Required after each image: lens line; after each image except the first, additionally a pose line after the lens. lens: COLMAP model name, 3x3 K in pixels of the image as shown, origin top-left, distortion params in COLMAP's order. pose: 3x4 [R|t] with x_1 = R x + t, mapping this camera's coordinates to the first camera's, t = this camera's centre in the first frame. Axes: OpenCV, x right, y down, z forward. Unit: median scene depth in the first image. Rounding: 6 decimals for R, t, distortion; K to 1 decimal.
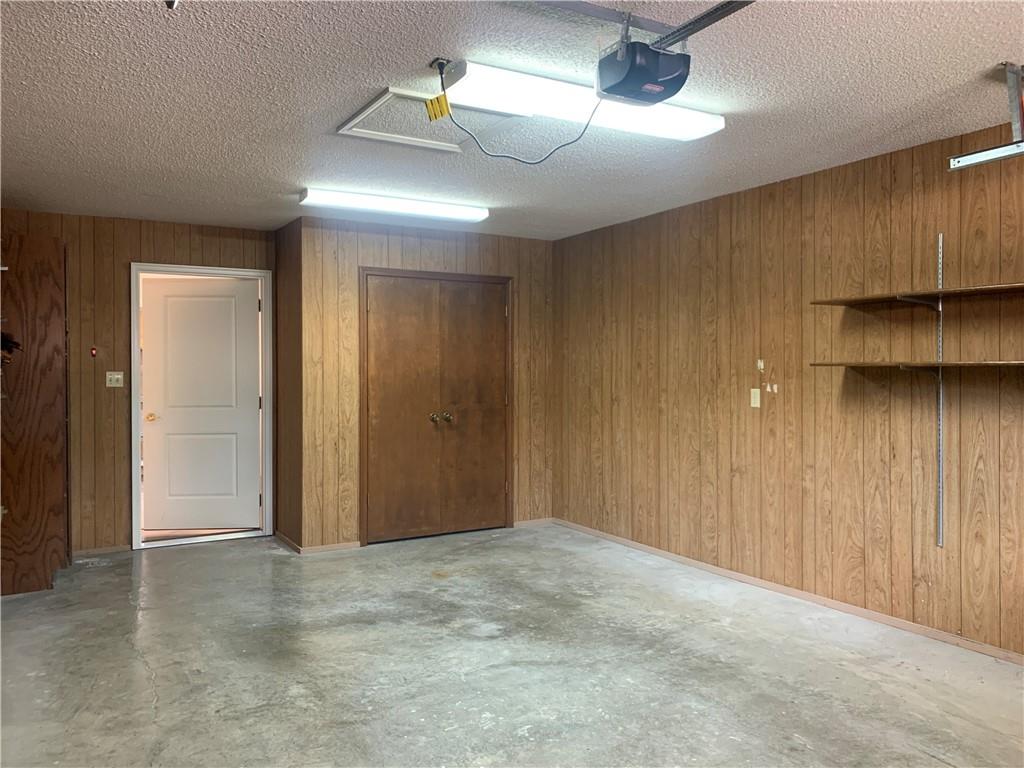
lens RADIAL K [[788.9, 0, 510.2], [0, 788.9, 376.0], [0, 0, 1]] dist [0.019067, 0.003984]
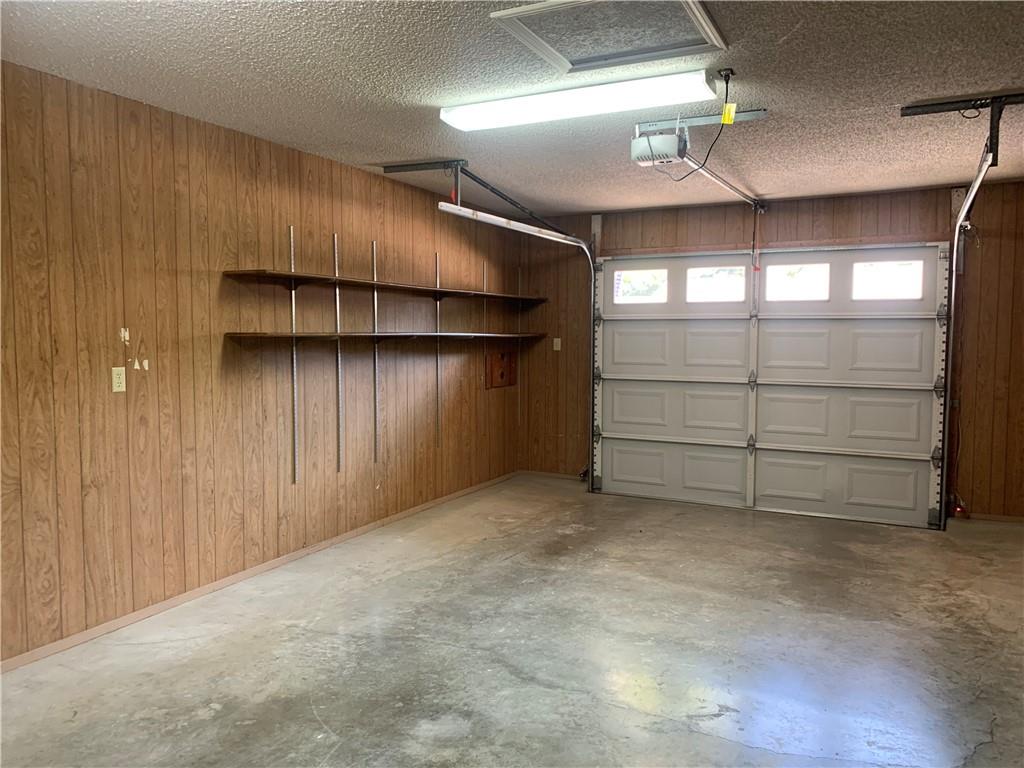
lens RADIAL K [[781.0, 0, 505.8], [0, 781.0, 377.2], [0, 0, 1]] dist [0.054309, -0.079523]
pose [[-0.540627, -0.047493, 0.839921, -0.615799], [0.009686, 0.997988, 0.062665, -0.020884], [-0.841207, 0.042014, -0.539079, 1.312248]]
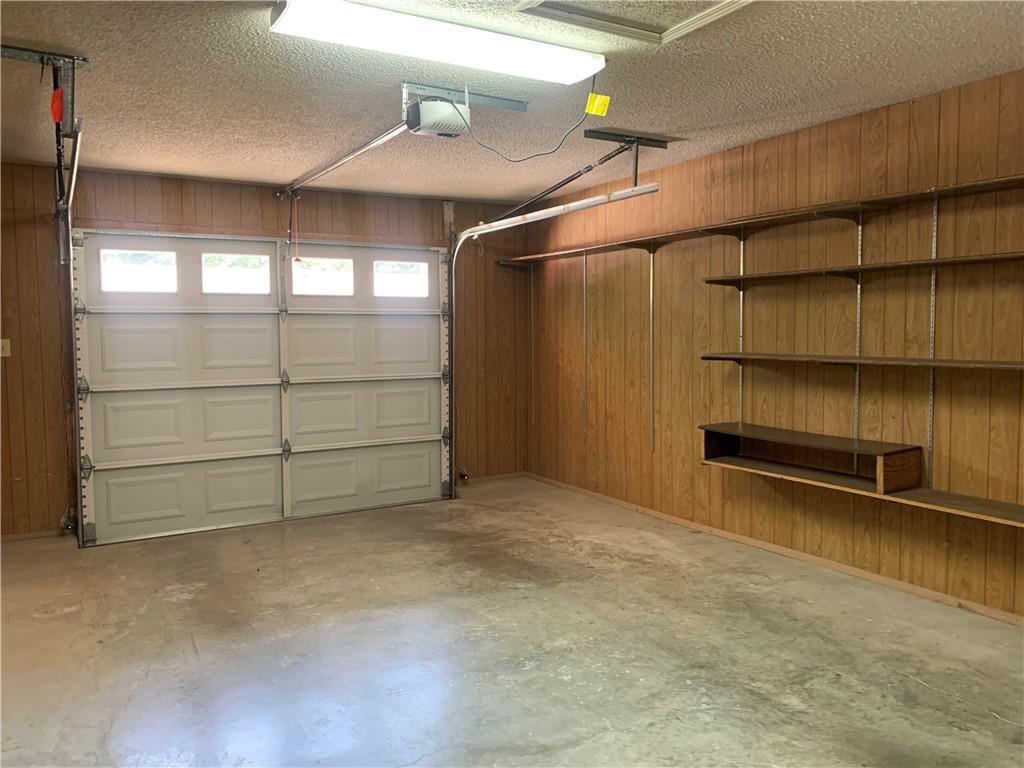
lens RADIAL K [[781.0, 0, 505.8], [0, 781.0, 377.2], [0, 0, 1]] dist [0.054309, -0.079523]
pose [[-0.999919, 0.012661, 0.001583, 0.031340], [0.012745, 0.996994, 0.076419, -0.022539], [-0.000611, 0.076433, -0.997075, 1.493975]]
